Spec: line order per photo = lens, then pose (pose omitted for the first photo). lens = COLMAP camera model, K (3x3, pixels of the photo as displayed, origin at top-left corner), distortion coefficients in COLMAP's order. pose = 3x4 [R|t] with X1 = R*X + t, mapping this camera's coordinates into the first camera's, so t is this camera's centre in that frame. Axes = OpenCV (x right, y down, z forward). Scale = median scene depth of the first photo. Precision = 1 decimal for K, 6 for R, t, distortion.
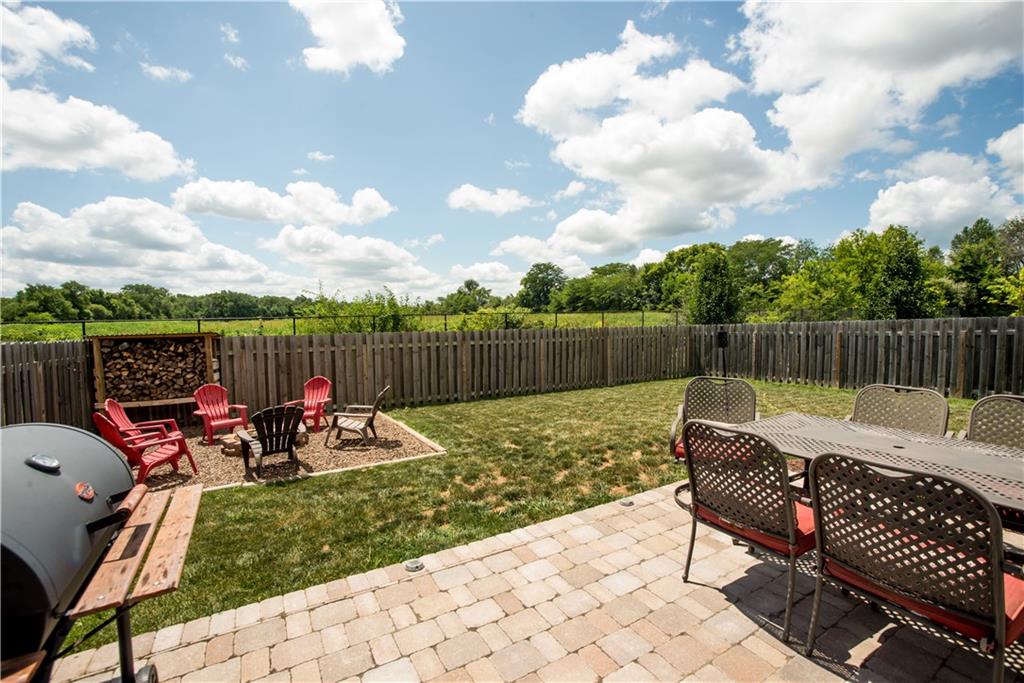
lens RADIAL K [[451.5, 0, 512.0], [0, 451.5, 341.5], [0, 0, 1]] dist [-0.063384, 0.021046]
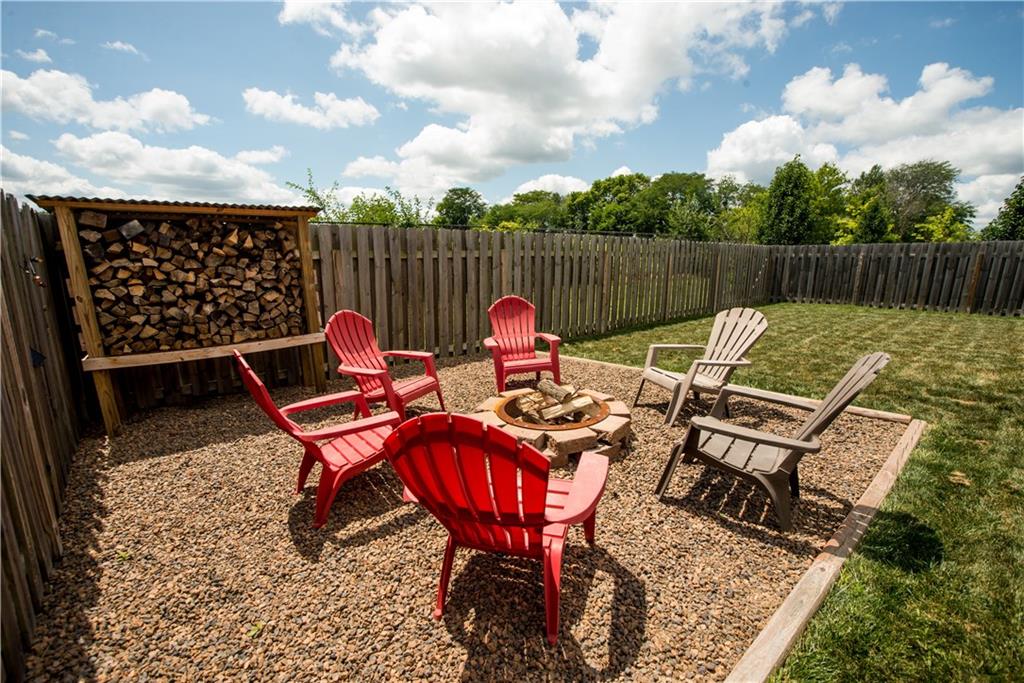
lens RADIAL K [[451.5, 0, 512.0], [0, 451.5, 341.5], [0, 0, 1]] dist [-0.063384, 0.021046]
pose [[0.976736, -0.021751, 0.213340, -0.569266], [-0.010667, 0.988683, 0.149639, 0.050064], [-0.214181, -0.148433, 0.965450, 0.440508]]
